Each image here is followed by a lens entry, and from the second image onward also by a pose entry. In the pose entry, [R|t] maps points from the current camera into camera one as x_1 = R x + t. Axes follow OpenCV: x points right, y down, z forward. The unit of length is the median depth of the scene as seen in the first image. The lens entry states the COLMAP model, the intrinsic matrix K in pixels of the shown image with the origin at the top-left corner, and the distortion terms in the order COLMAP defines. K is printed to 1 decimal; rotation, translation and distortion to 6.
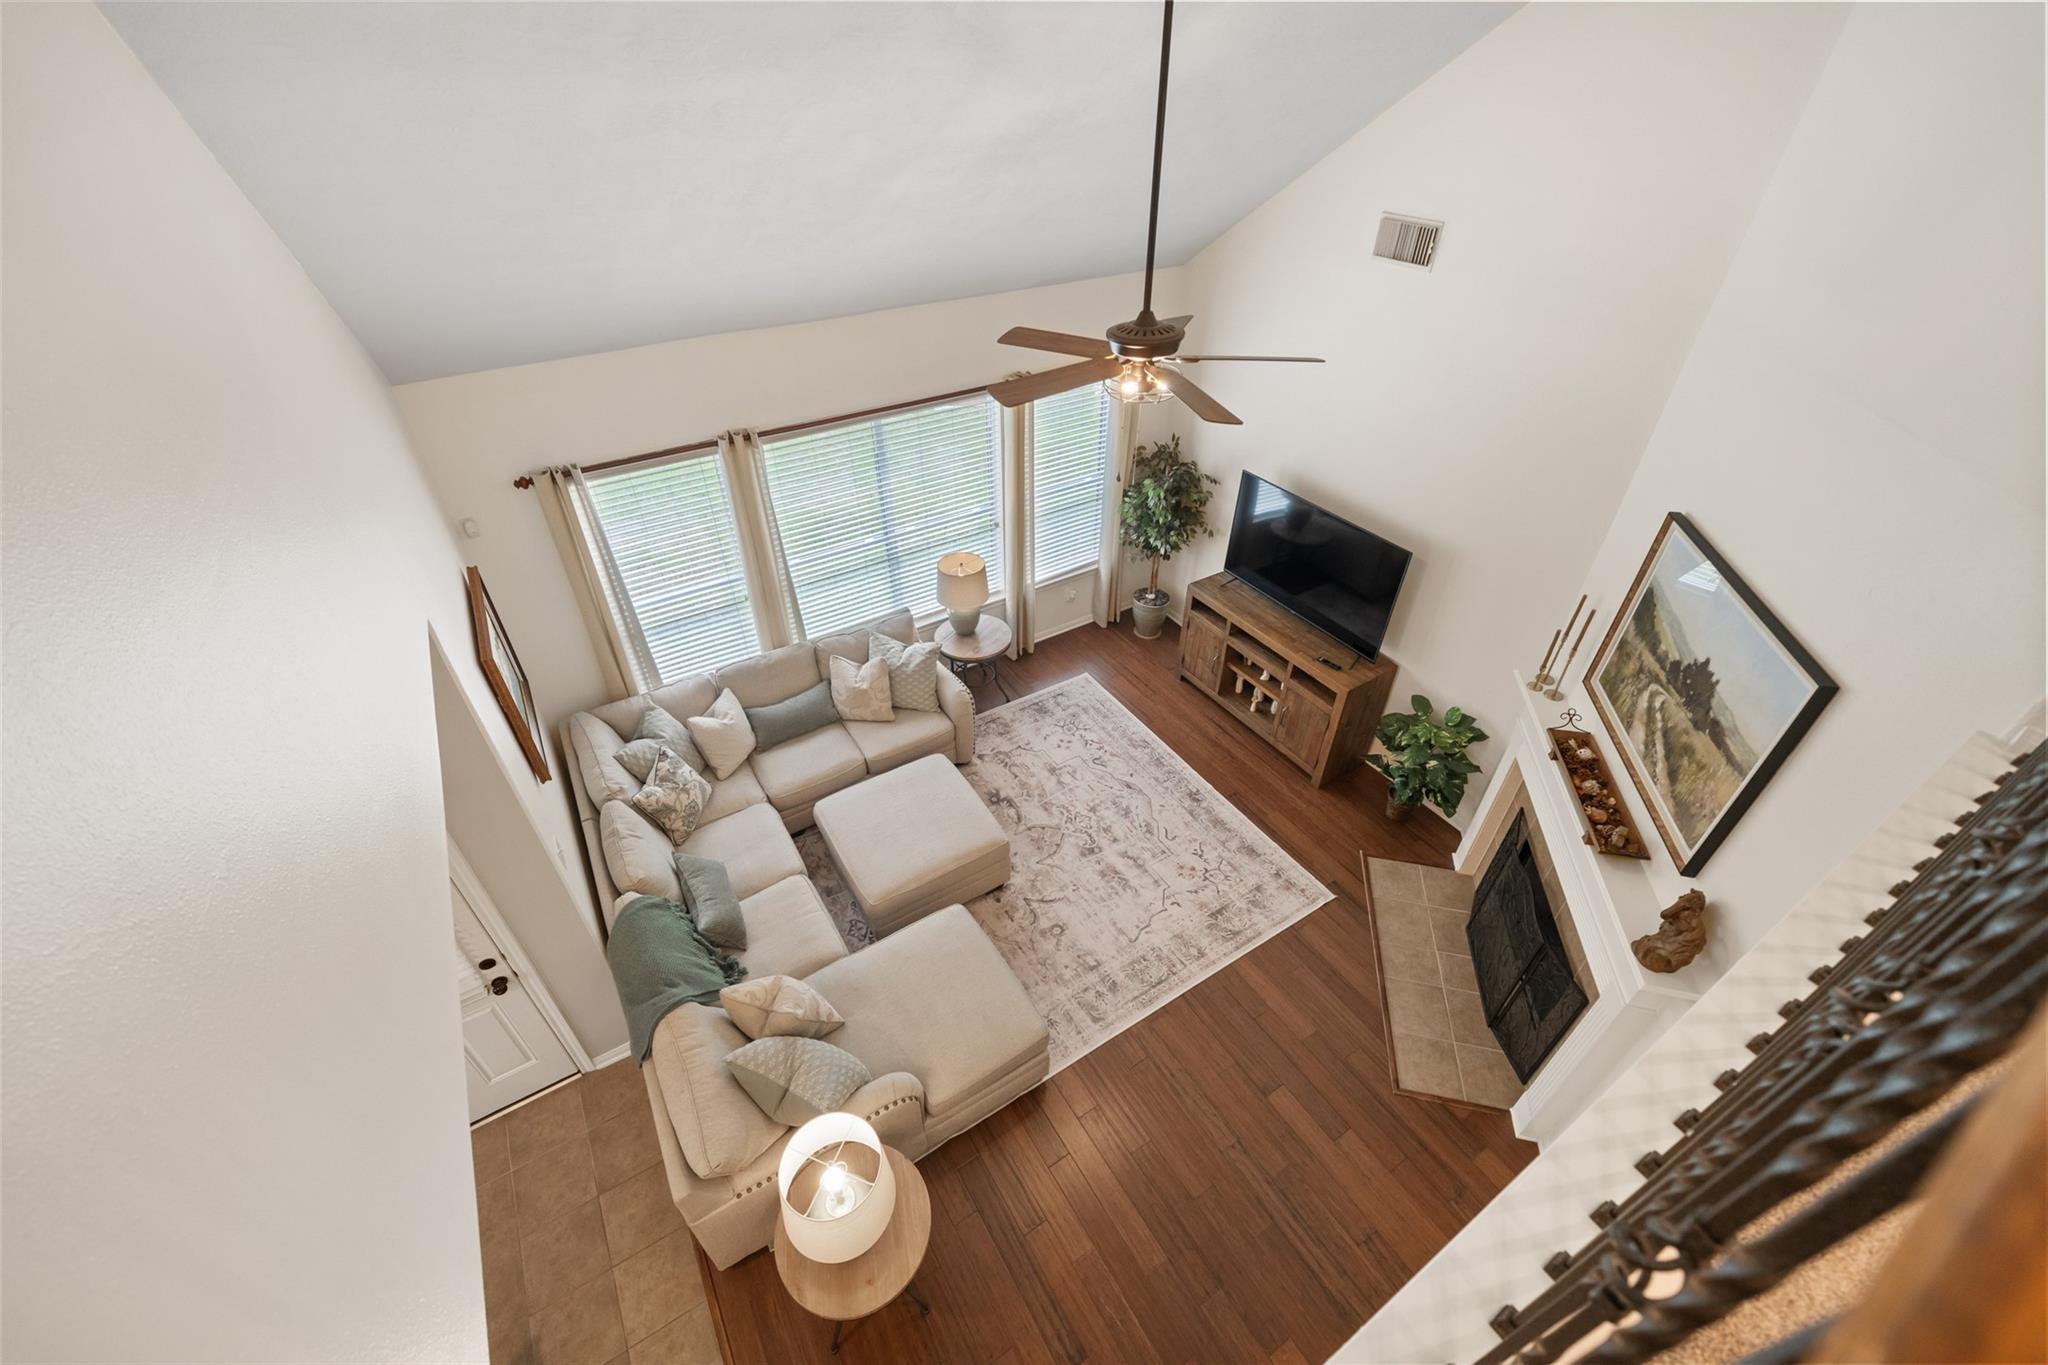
lens RADIAL K [[822.0, 0, 1027.4], [0, 822.0, 671.7], [0, 0, 1]] dist [-0.003892, 0.000529]
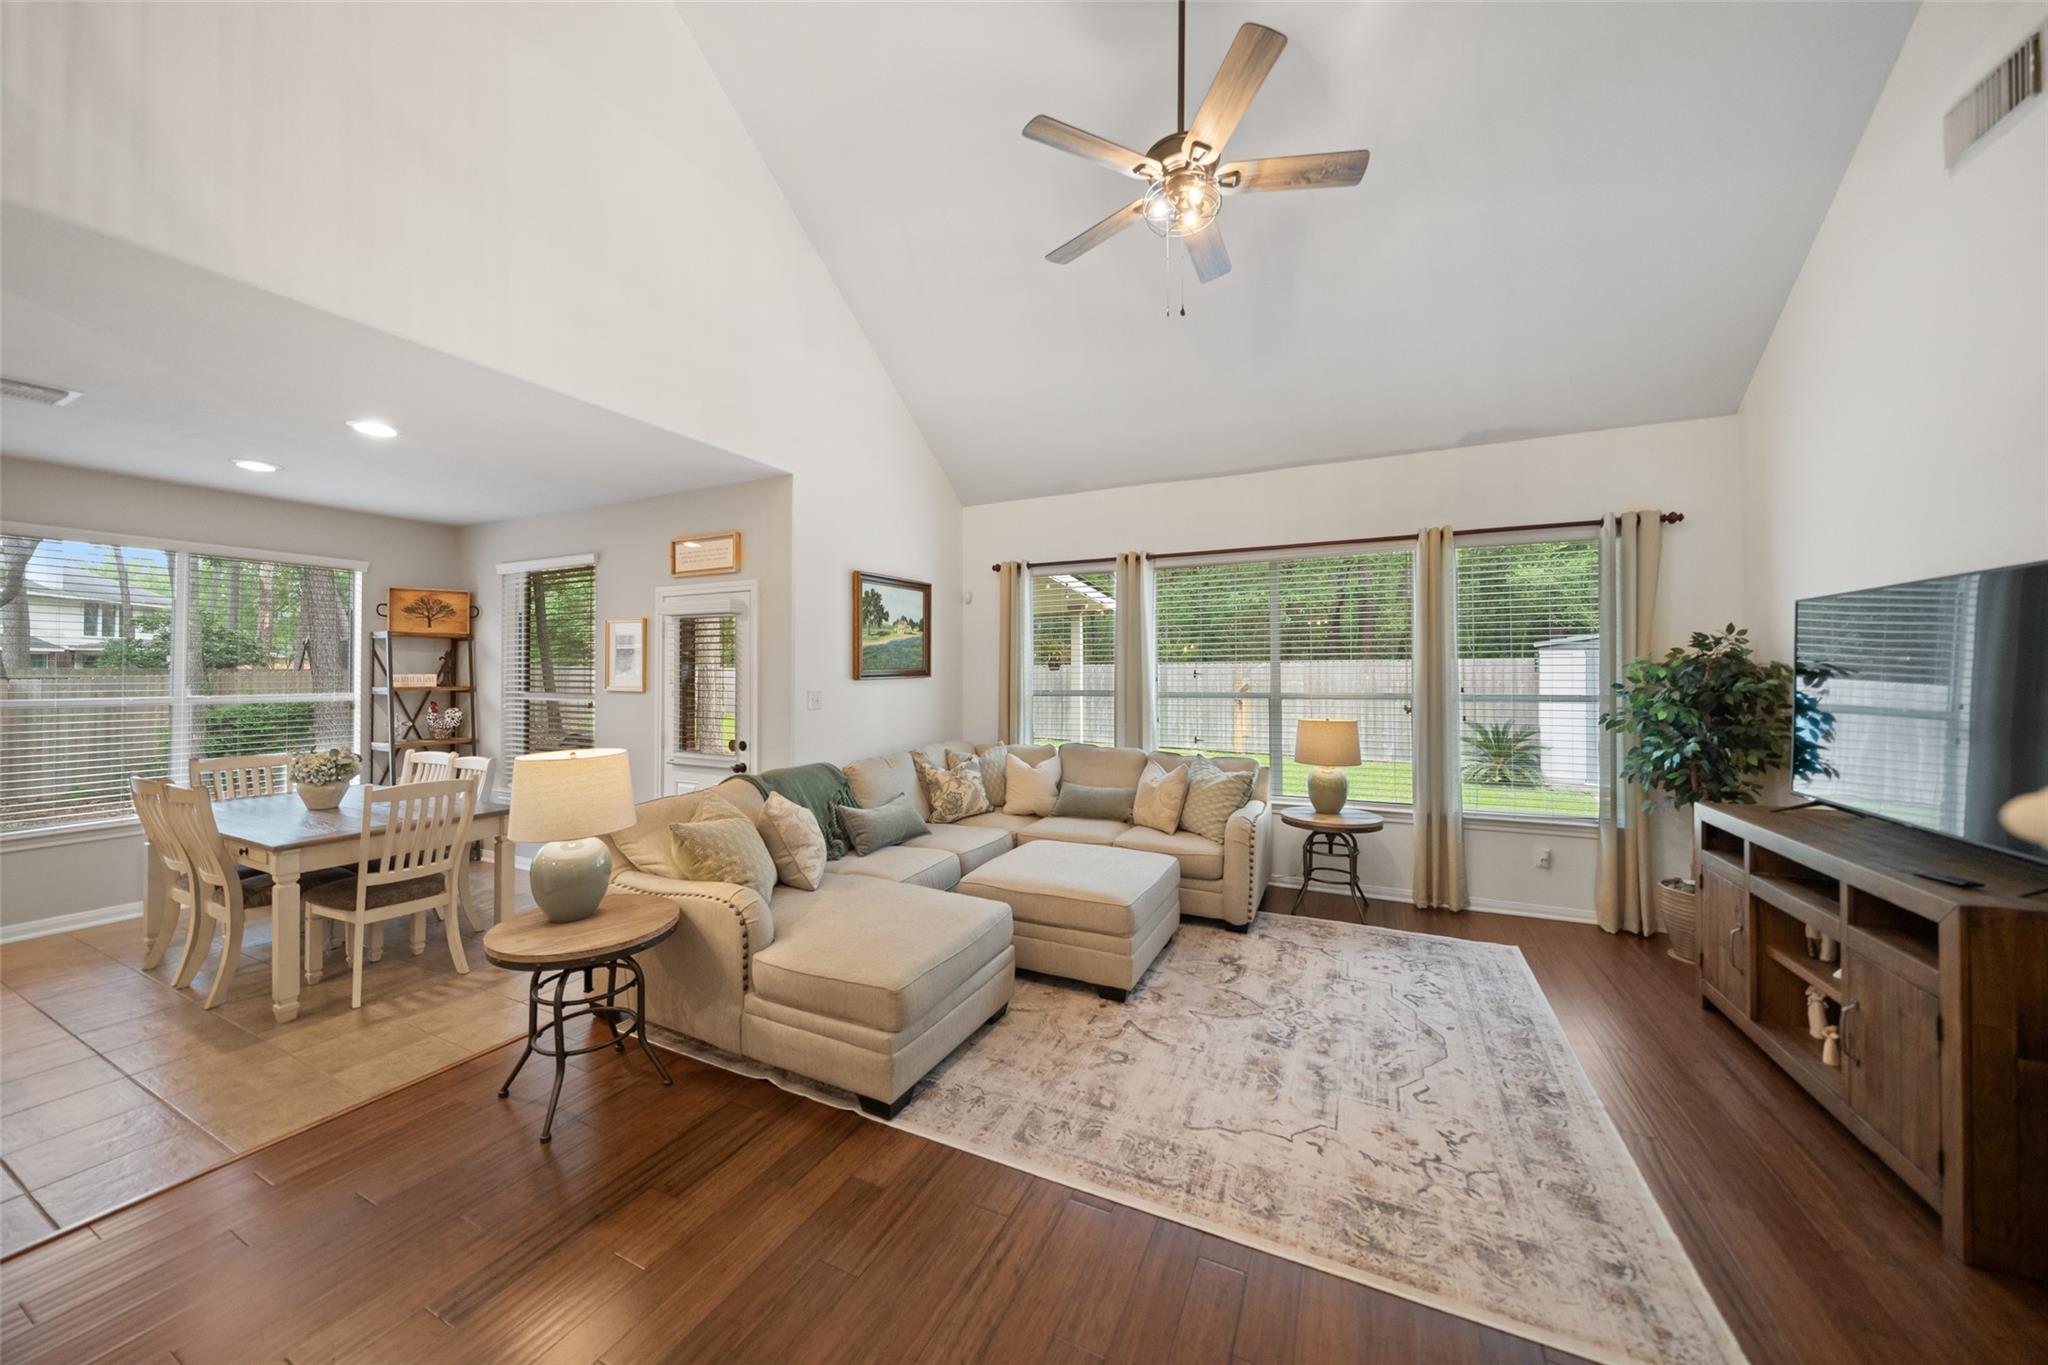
lens RADIAL K [[705.3, 0, 1020.1], [0, 705.3, 664.7], [0, 0, 1]] dist [-0.008088, 0.000236]
pose [[0.532180, -0.011125, -0.846558, 0.451500], [-0.514727, 0.789639, -0.333955, 0.285746], [0.672190, 0.613471, 0.414504, 0.513604]]
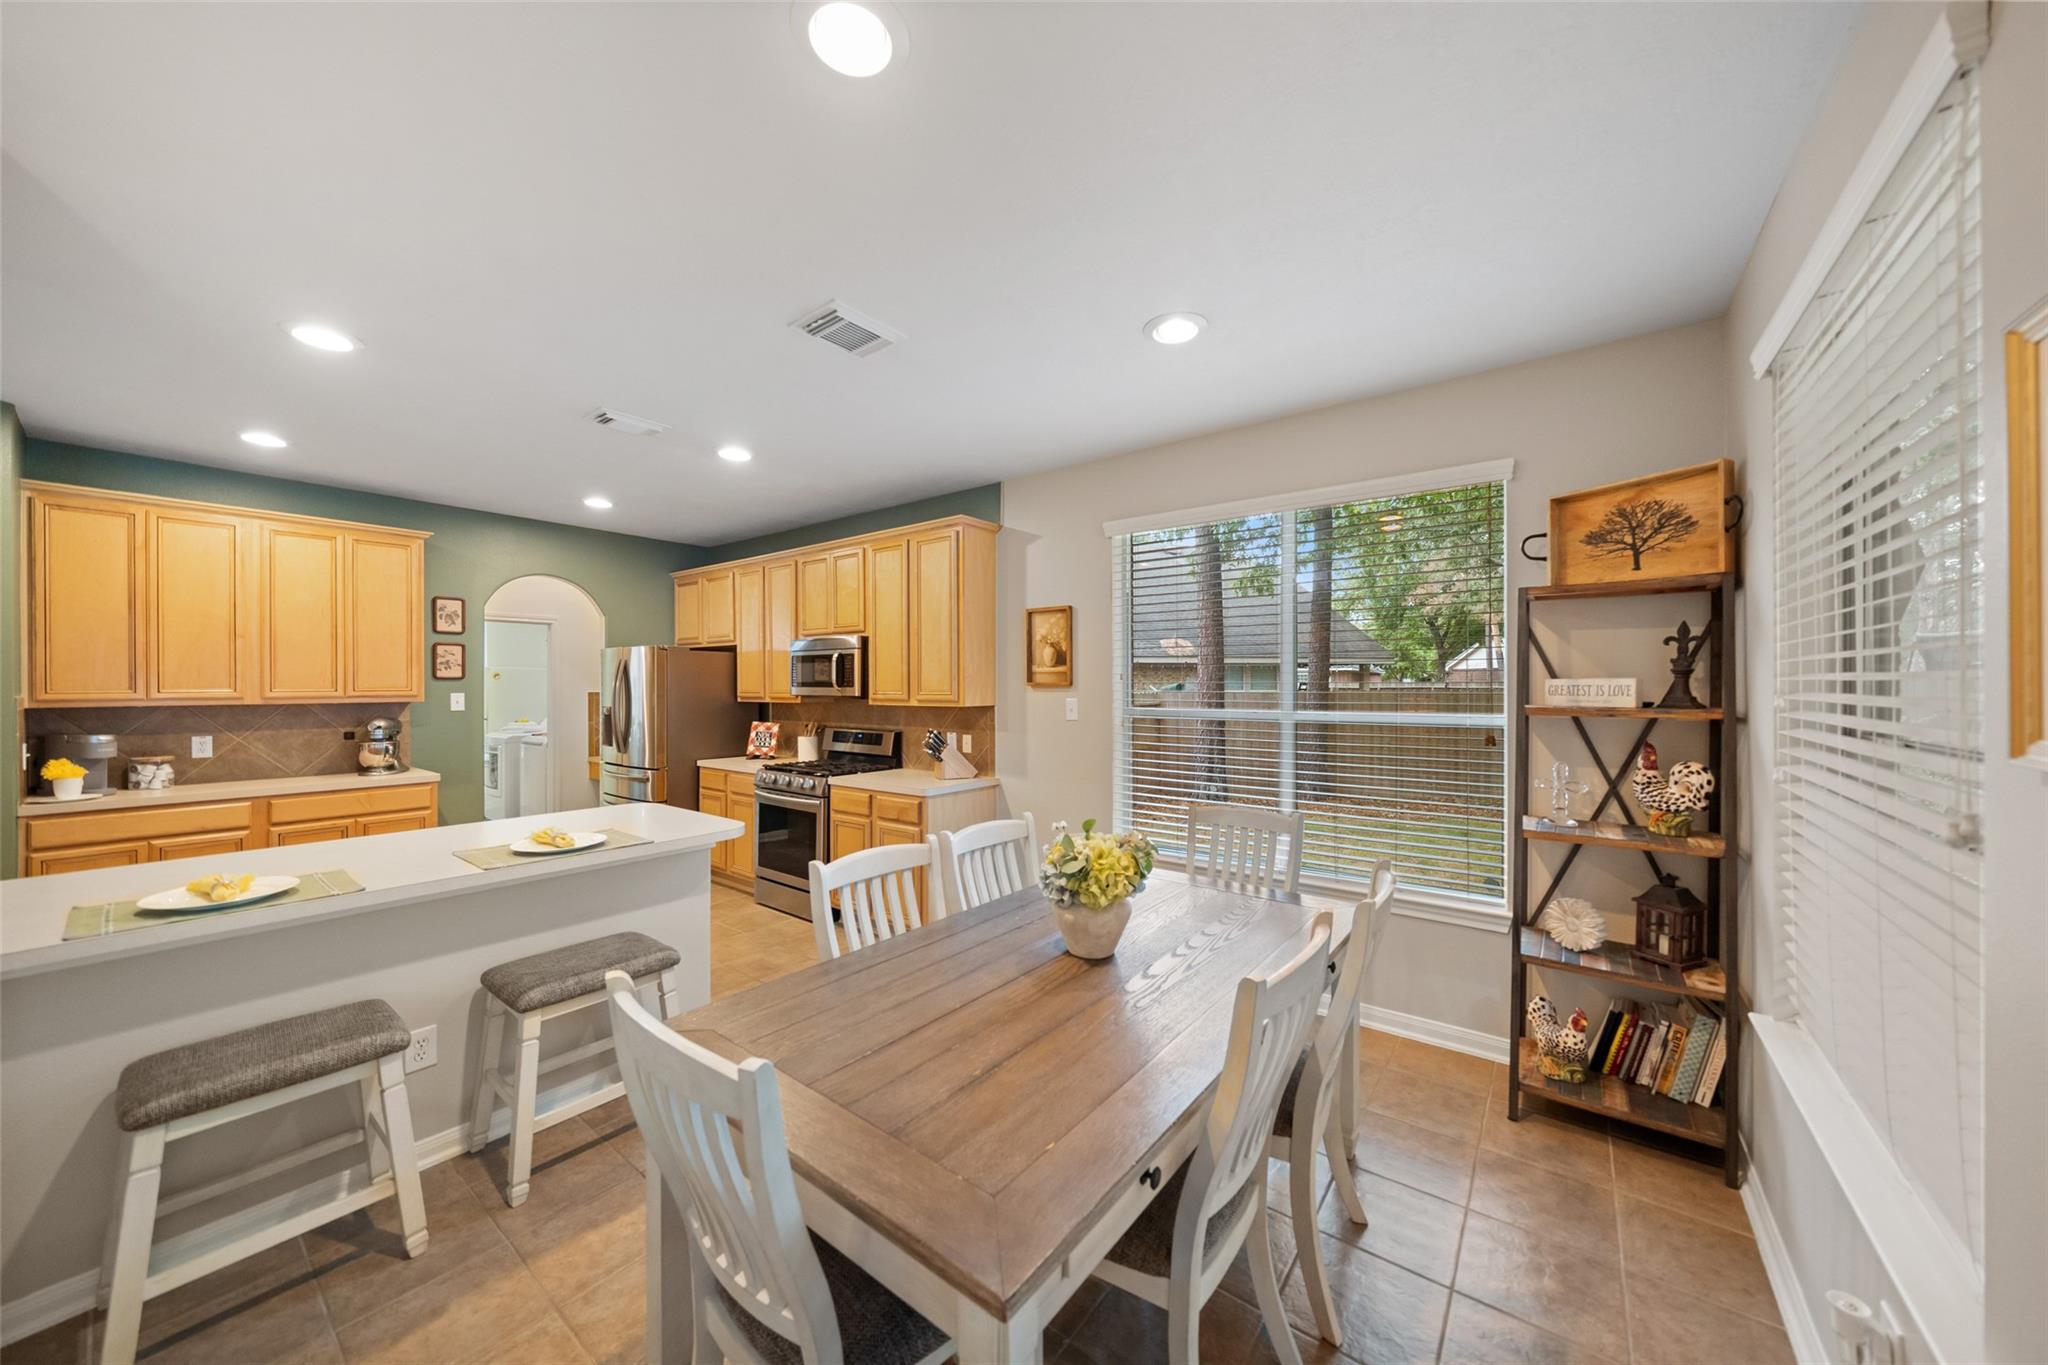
lens RADIAL K [[705.3, 0, 1031.2], [0, 705.3, 688.3], [0, 0, 1]] dist [-0.008088, 0.000236]
pose [[-0.934208, -0.001332, -0.356727, -0.415938], [-0.219061, 0.791378, 0.570731, 0.231704], [0.281545, 0.611326, -0.739603, 0.594913]]
